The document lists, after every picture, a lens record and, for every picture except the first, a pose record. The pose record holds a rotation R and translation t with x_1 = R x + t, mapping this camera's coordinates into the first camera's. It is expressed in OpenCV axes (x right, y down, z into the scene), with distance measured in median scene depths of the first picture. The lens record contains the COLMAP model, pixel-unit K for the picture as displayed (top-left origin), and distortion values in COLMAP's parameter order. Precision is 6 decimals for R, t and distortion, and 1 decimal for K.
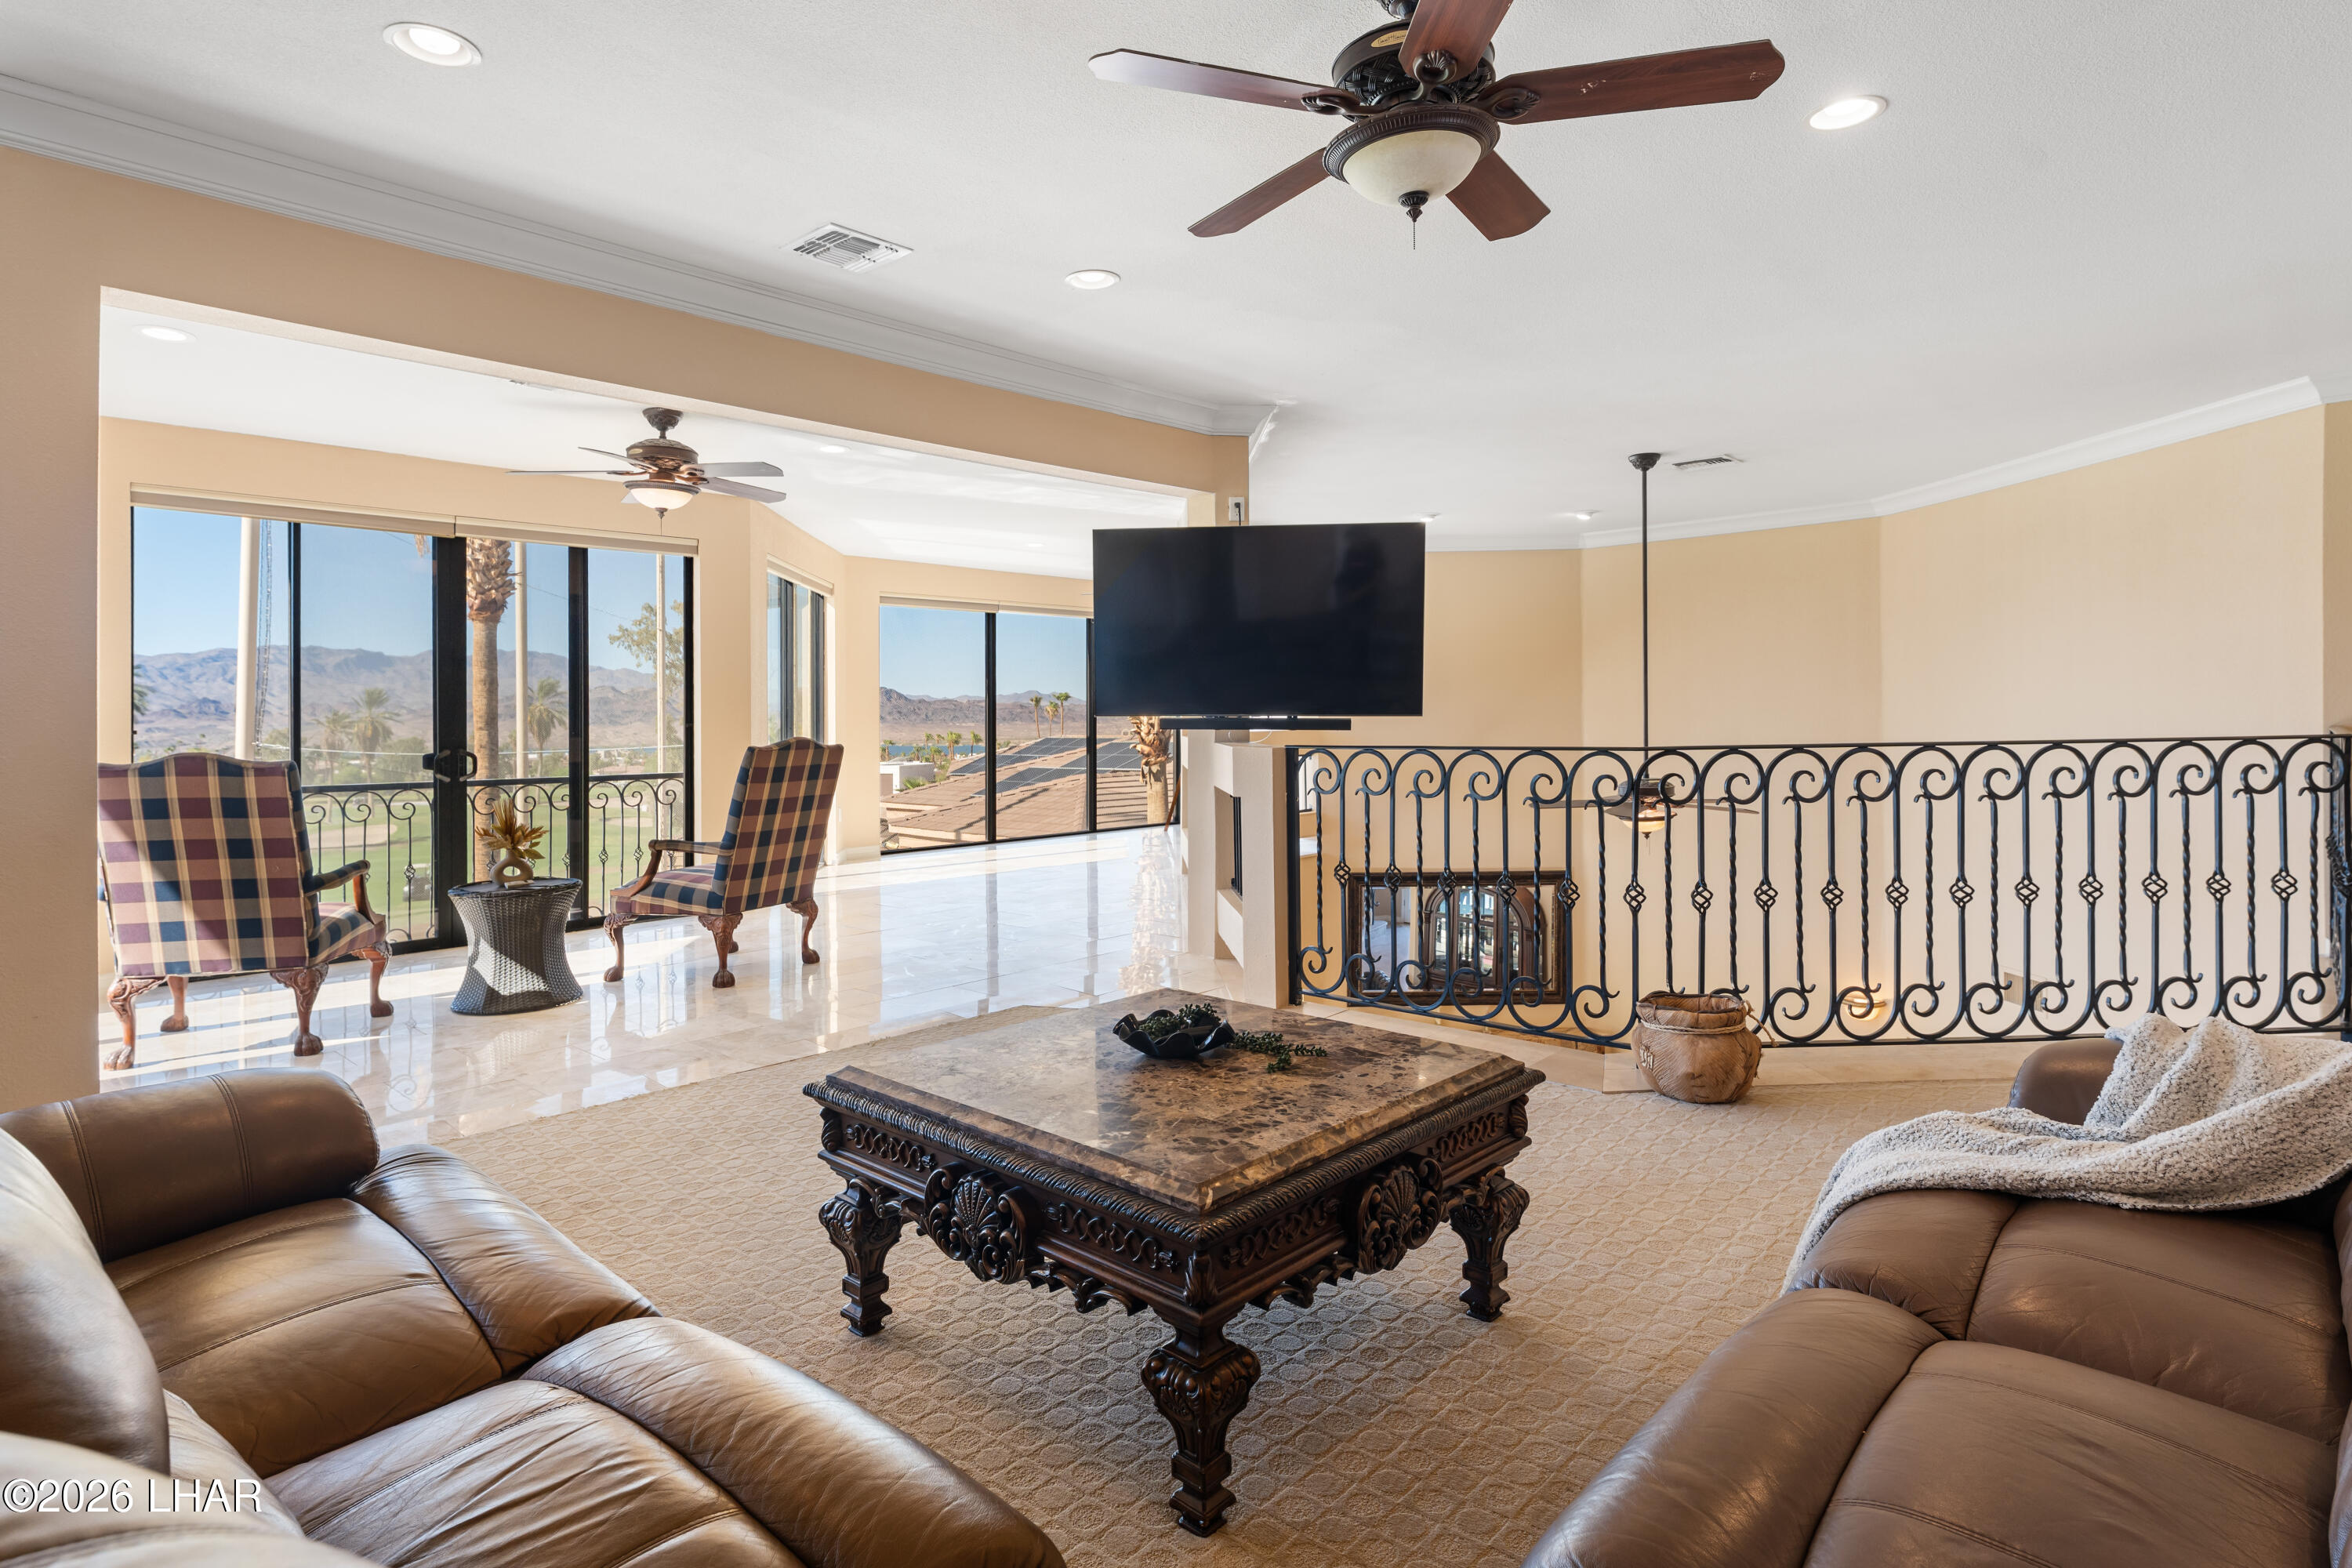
lens RADIAL K [[1243.2, 0, 1177.4], [0, 1243.2, 709.6], [0, 0, 1]] dist [0.002143, 0.000679]
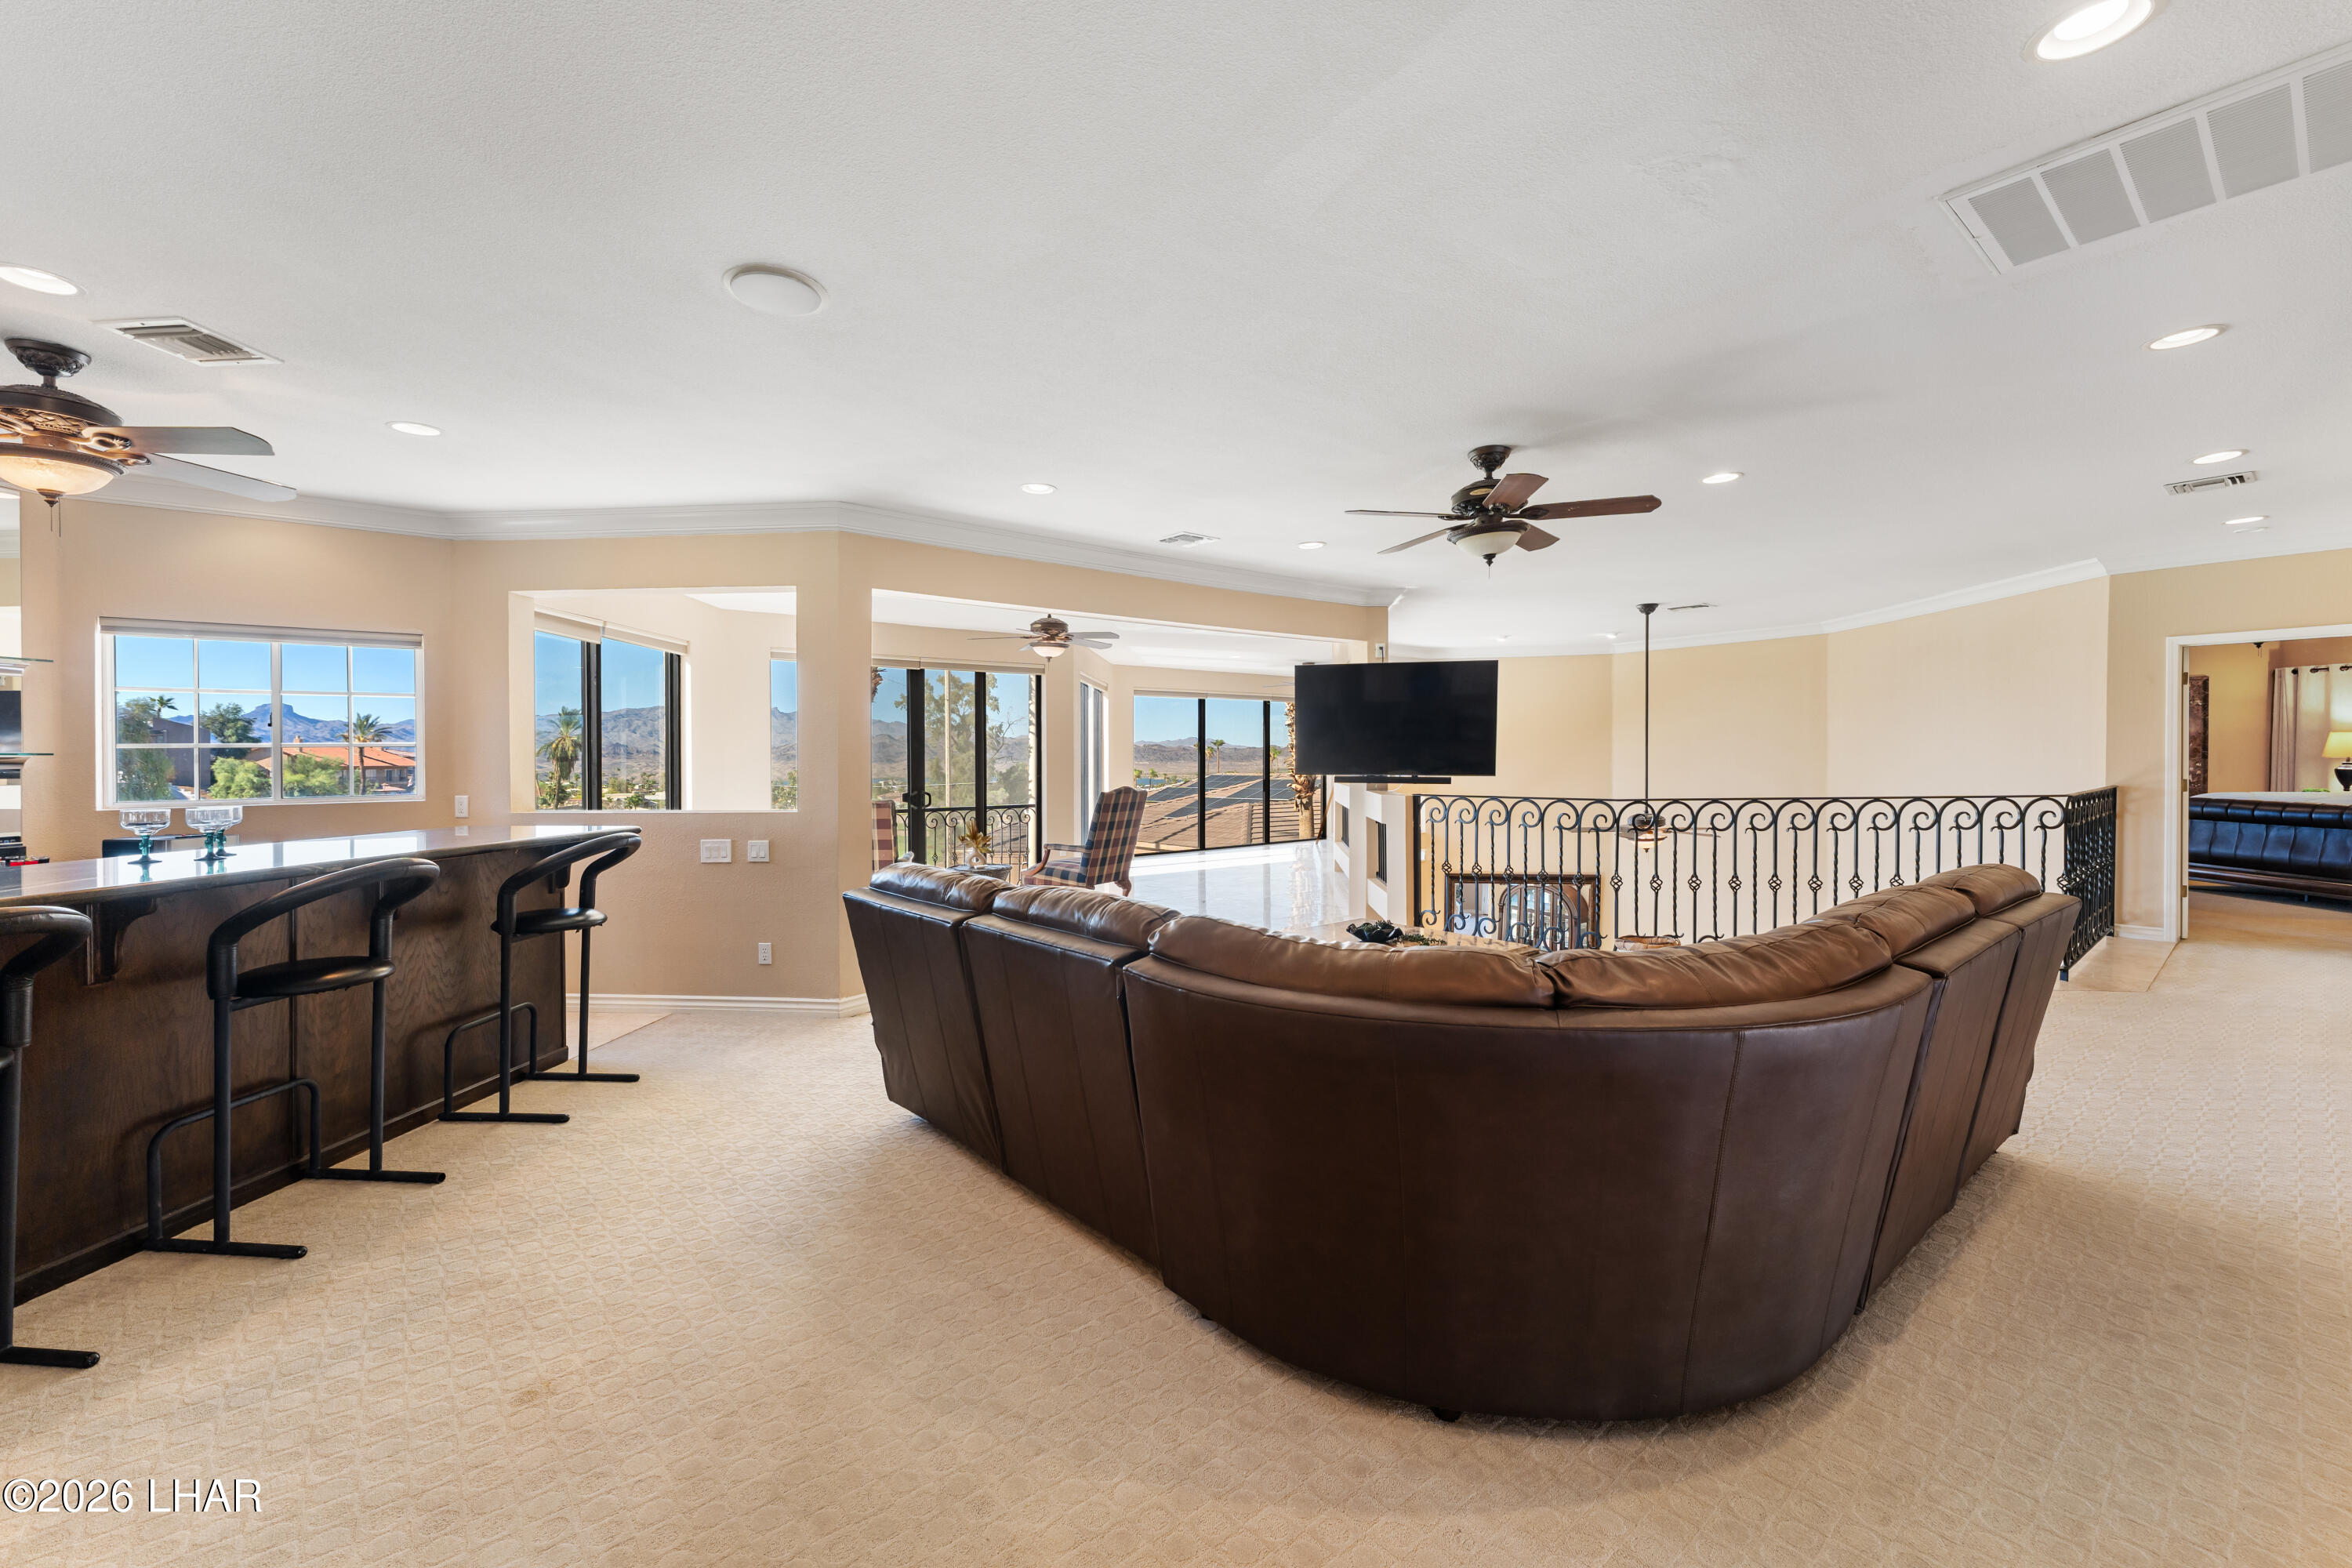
lens RADIAL K [[966.6, 0, 1156.1], [0, 966.6, 767.6], [0, 0, 1]] dist [-0.001008, -0.000177]
pose [[0.988982, 0.003065, -0.148001, -0.059995], [-0.000452, 0.999843, 0.017688, -0.028514], [0.148032, -0.017426, 0.988829, -0.341003]]
